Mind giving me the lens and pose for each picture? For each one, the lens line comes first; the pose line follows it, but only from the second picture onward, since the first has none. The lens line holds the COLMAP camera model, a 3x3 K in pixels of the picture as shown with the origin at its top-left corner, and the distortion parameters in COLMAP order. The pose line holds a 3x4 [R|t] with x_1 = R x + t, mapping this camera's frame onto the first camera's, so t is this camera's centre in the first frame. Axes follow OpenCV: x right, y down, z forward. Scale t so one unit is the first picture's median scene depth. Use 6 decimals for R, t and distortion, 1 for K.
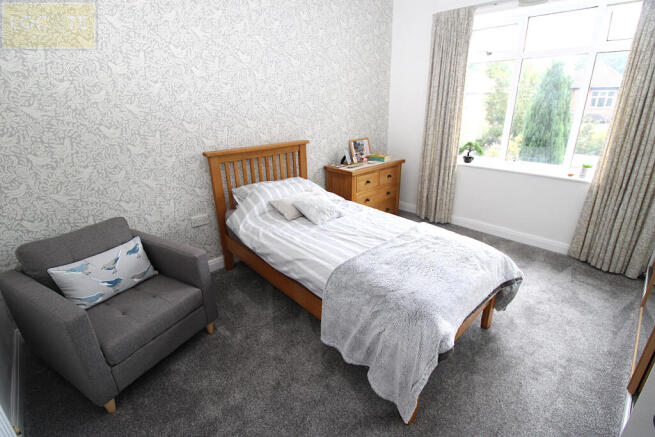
lens RADIAL K [[303.6, 0, 328.9], [0, 303.6, 215.3], [0, 0, 1]] dist [-0.002507, -0.008443]
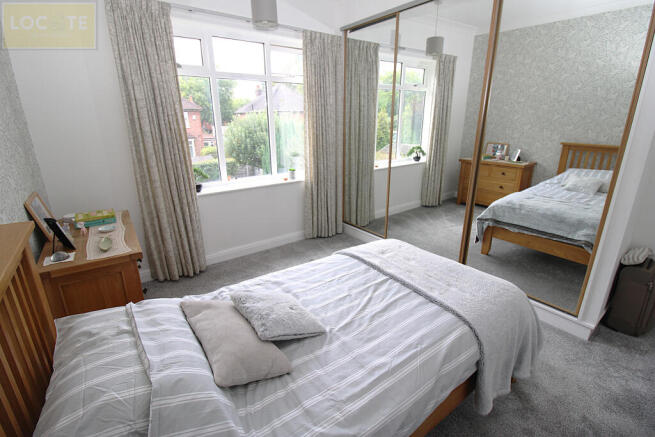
lens RADIAL K [[303.6, 0, 326.4], [0, 303.6, 215.3], [0, 0, 1]] dist [-0.002507, -0.008443]
pose [[0.118129, -0.288408, 0.950193, -0.479086], [0.351452, 0.907098, 0.231635, -0.274992], [-0.928723, 0.306585, 0.208516, 0.758611]]
